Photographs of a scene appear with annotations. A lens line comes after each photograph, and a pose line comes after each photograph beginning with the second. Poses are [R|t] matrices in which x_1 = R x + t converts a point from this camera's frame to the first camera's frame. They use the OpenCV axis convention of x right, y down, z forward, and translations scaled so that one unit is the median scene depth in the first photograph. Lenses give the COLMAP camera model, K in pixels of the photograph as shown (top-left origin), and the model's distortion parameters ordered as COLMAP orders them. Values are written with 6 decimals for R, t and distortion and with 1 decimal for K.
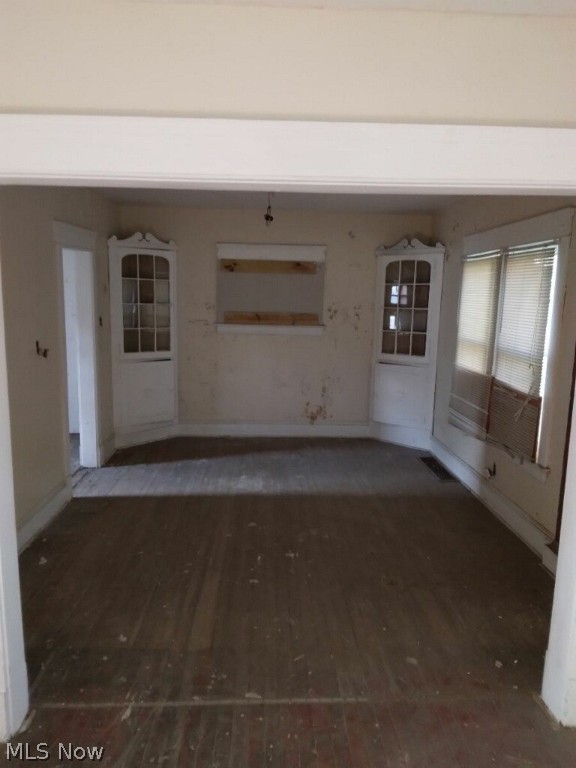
lens RADIAL K [[569.1, 0, 287.7], [0, 569.1, 387.3], [0, 0, 1]] dist [0.000616, -0.000100]
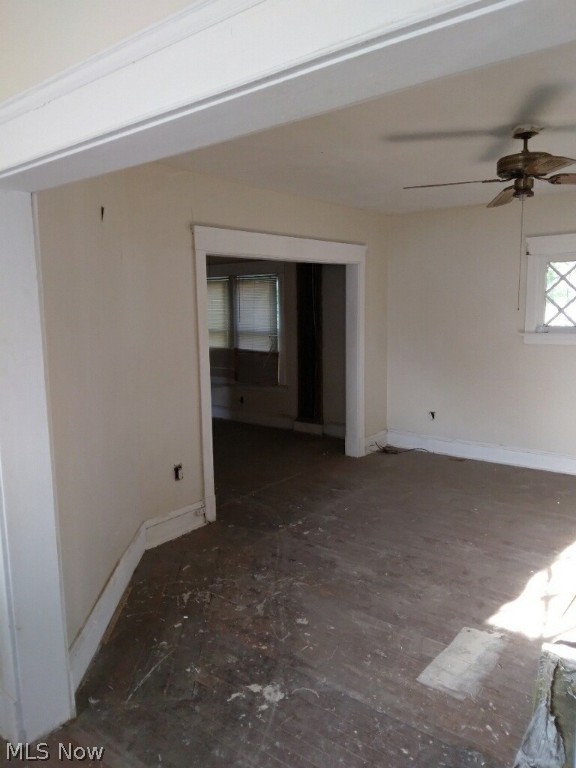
lens RADIAL K [[569.1, 0, 287.9], [0, 569.1, 383.2], [0, 0, 1]] dist [0.000616, -0.000100]
pose [[0.668543, -0.134869, 0.731342, -0.954636], [0.154882, 0.987104, 0.040453, 0.048458], [-0.727366, 0.086227, 0.680811, -0.350995]]
